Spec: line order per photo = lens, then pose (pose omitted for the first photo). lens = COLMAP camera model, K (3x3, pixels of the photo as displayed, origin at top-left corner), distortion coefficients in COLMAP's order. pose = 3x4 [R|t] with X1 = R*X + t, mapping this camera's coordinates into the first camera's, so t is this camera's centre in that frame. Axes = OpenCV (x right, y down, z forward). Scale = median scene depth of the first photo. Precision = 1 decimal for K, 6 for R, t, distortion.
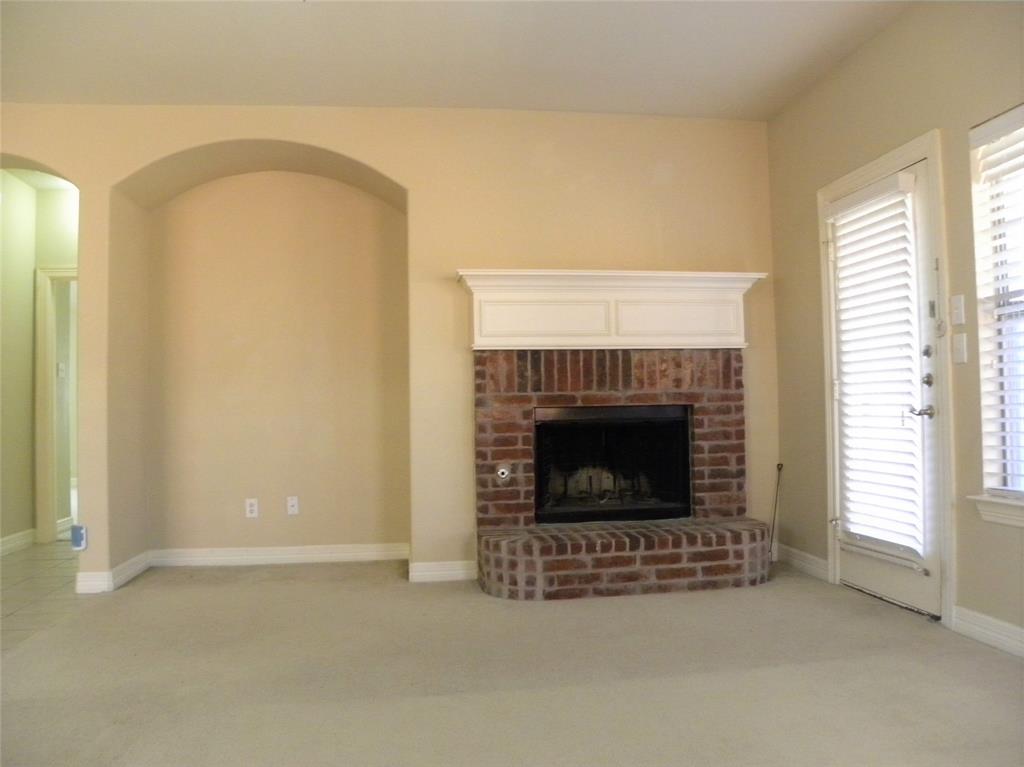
lens RADIAL K [[781.6, 0, 512.0], [0, 781.6, 383.5], [0, 0, 1]] dist [-0.153401, 0.107016]
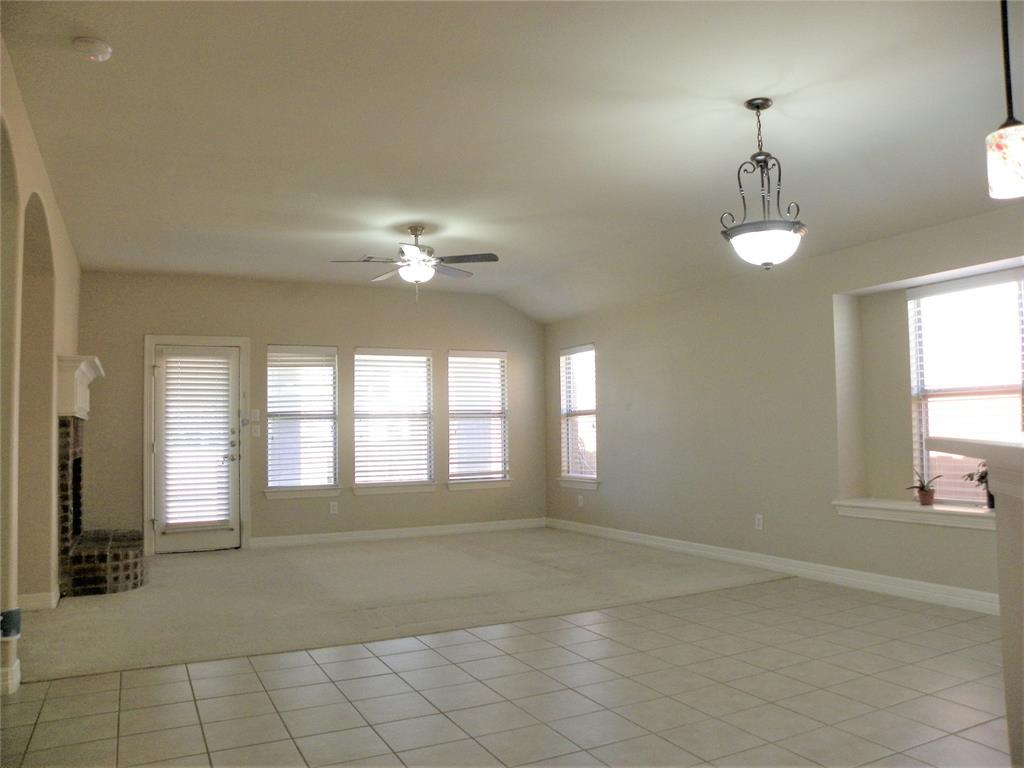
lens RADIAL K [[781.6, 0, 512.0], [0, 781.6, 384.0], [0, 0, 1]] dist [-0.153401, 0.107016]
pose [[-0.306882, 0.081517, 0.948250, -1.439710], [-0.003307, 0.996228, -0.086711, 0.009764], [-0.951742, -0.029746, -0.305455, 0.682049]]
